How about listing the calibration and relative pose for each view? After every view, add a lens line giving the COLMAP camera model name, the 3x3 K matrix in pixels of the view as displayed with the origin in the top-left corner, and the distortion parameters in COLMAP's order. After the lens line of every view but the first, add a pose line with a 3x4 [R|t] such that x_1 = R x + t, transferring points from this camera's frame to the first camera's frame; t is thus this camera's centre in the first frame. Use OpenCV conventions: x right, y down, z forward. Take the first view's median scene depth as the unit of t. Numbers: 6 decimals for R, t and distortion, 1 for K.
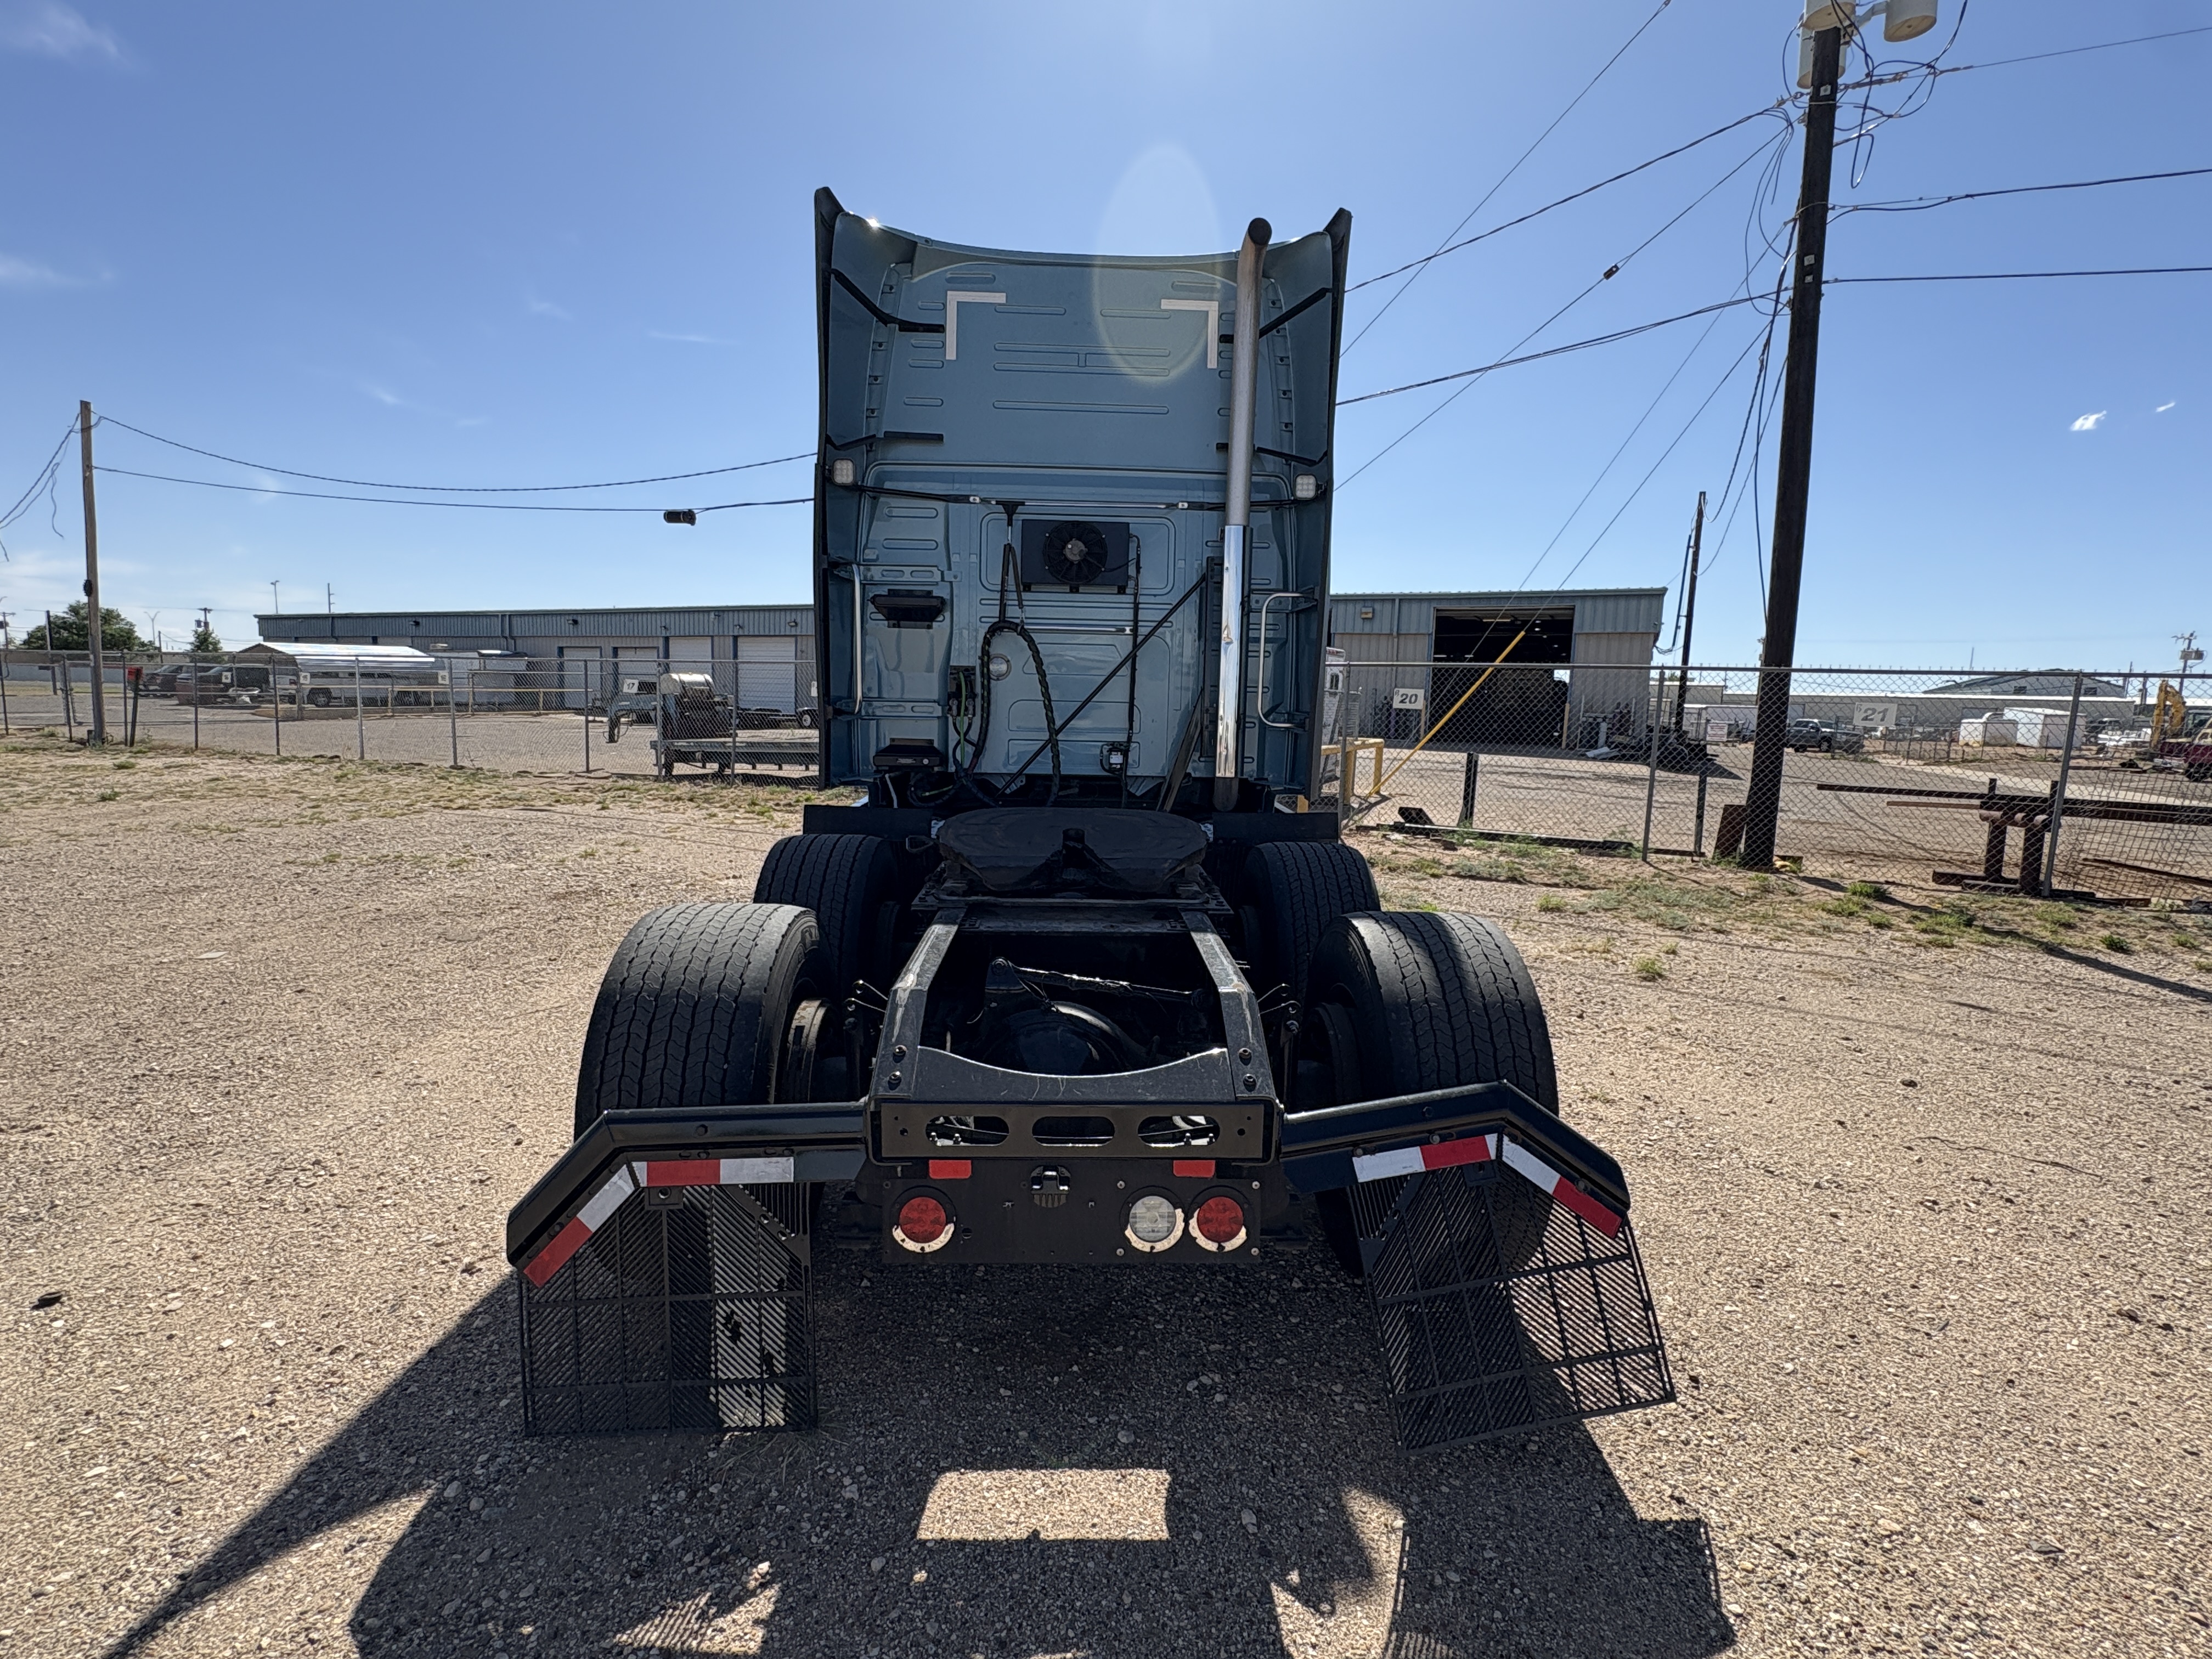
lens RADIAL K [[1043.6, 0, 1106.0], [0, 1043.6, 829.5], [0, 0, 1]] dist [0.001783, -0.000379]
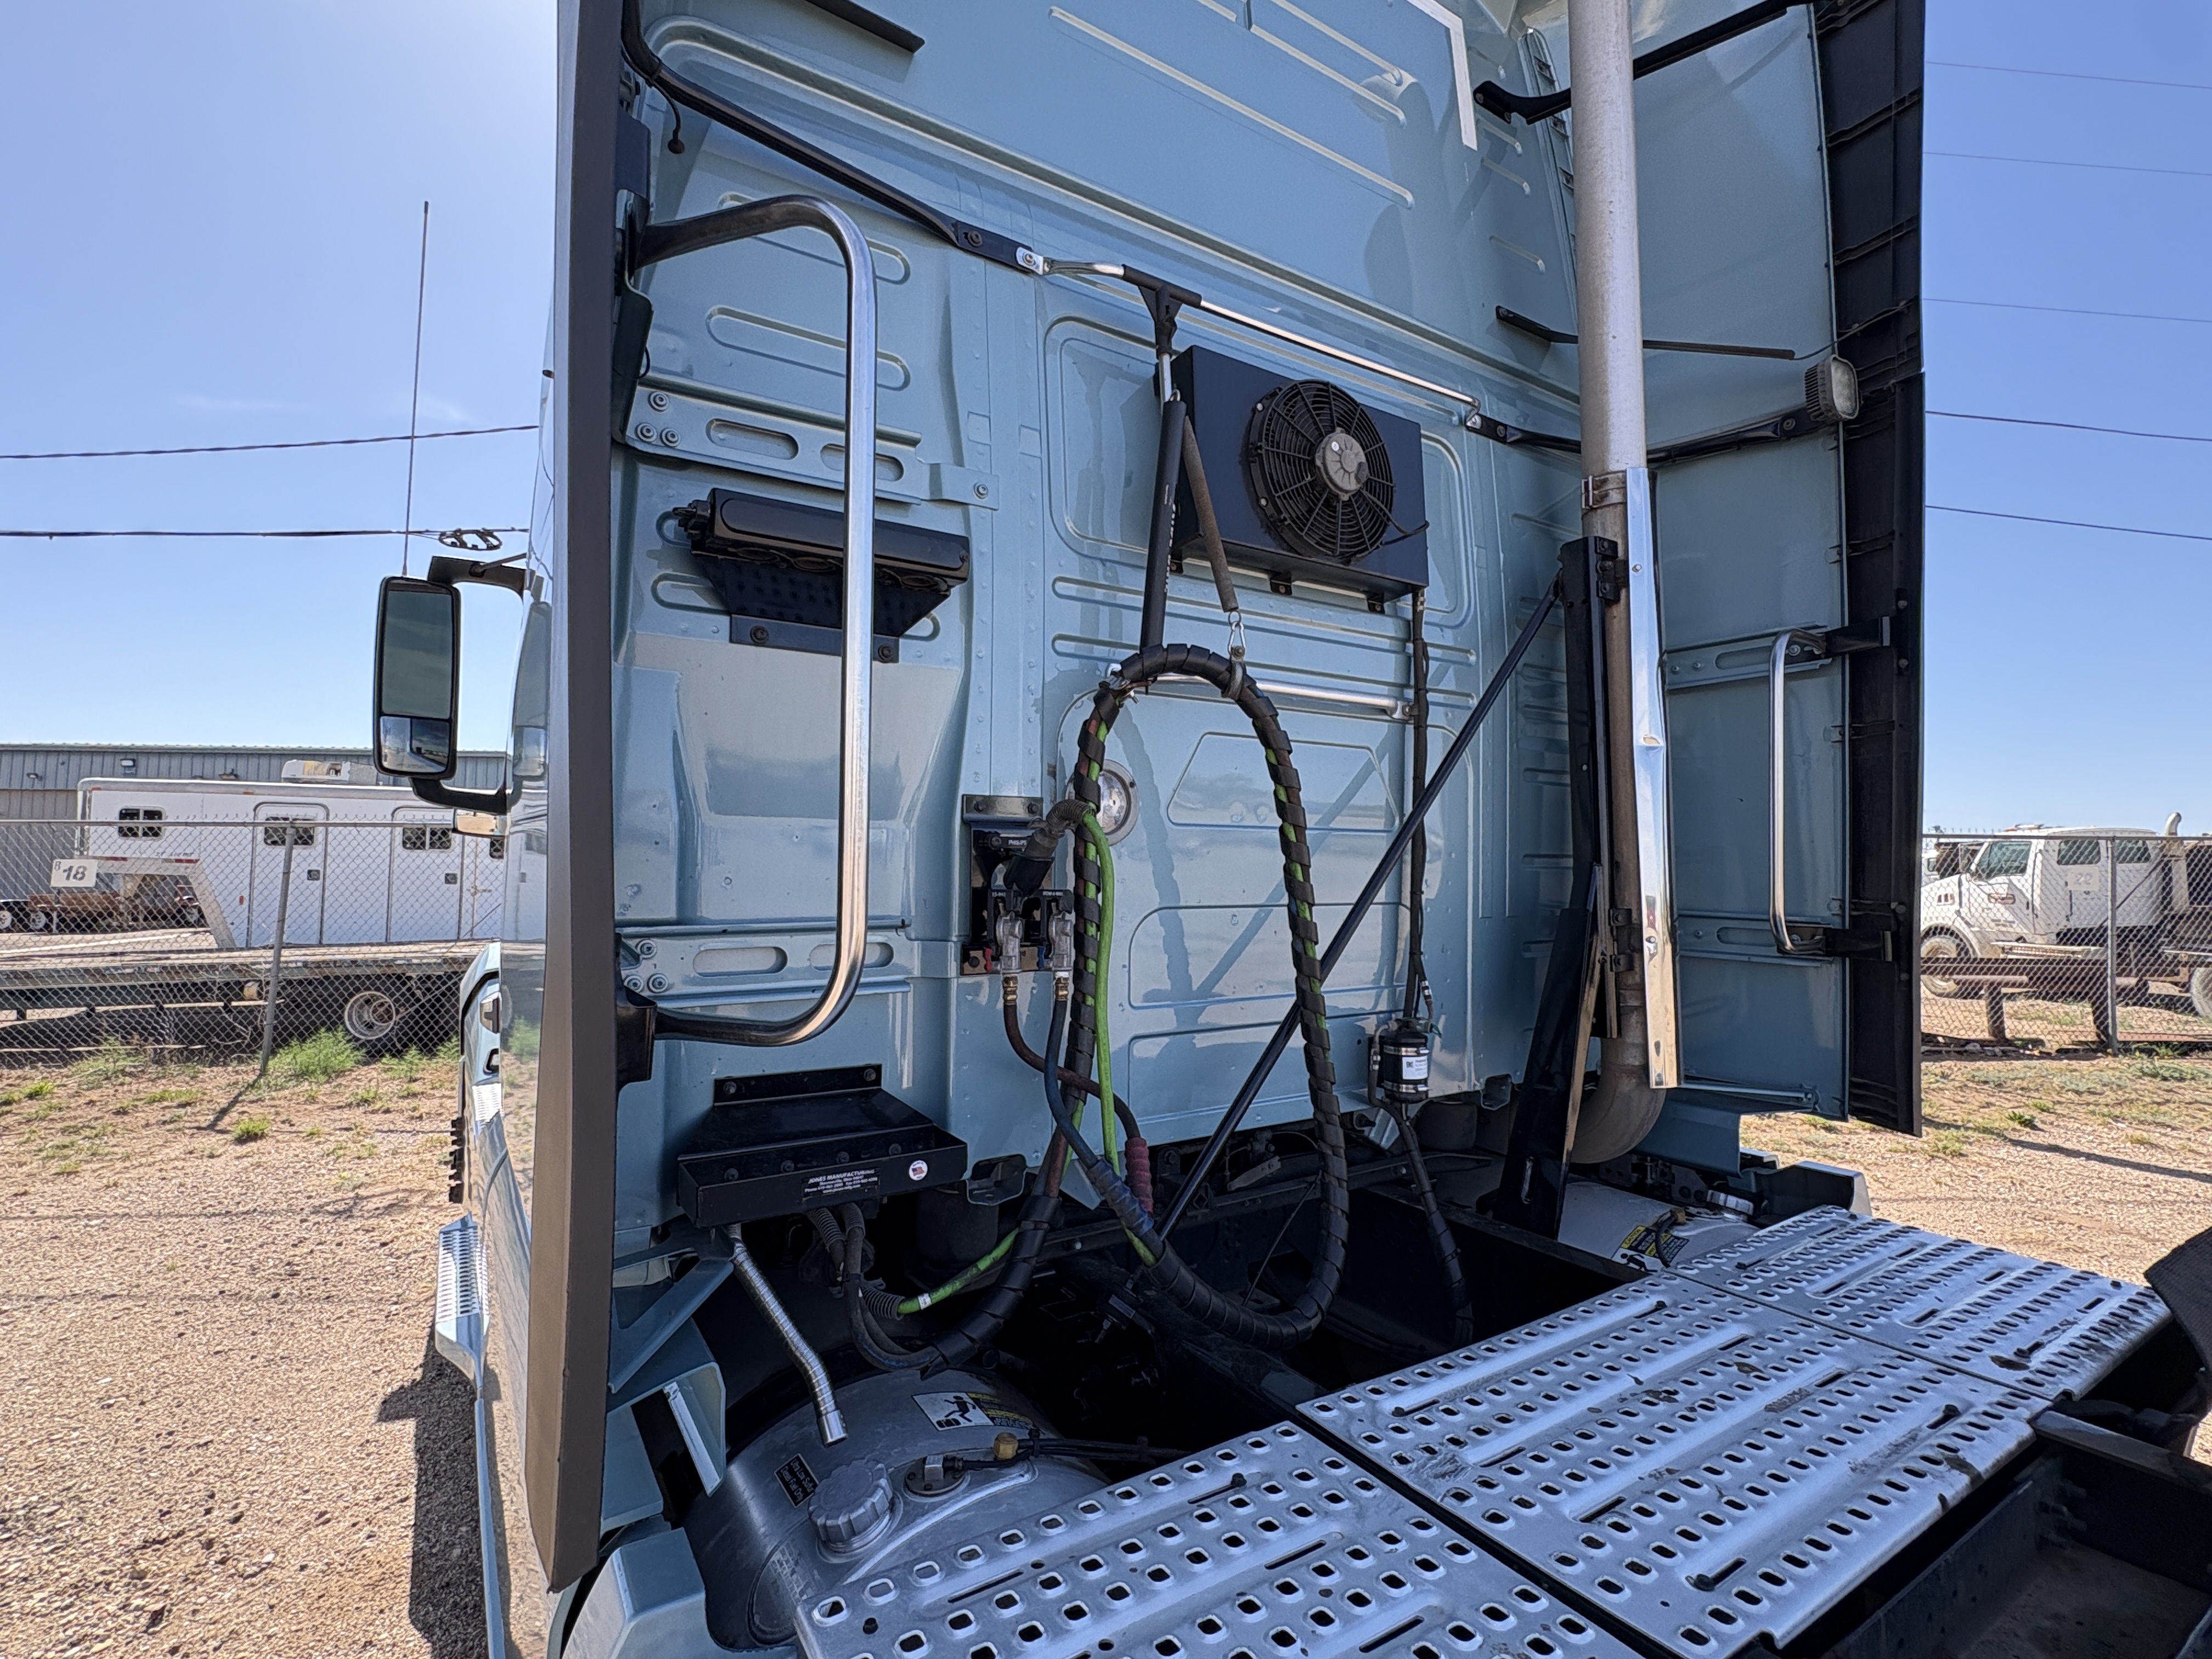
lens RADIAL K [[1043.6, 0, 1106.0], [0, 1043.6, 829.5], [0, 0, 1]] dist [0.001783, -0.000379]
pose [[0.861401, -0.000516, 0.507924, -0.267368], [0.081680, 0.987125, -0.137521, -0.110188], [-0.501314, 0.159948, 0.850353, 0.771129]]
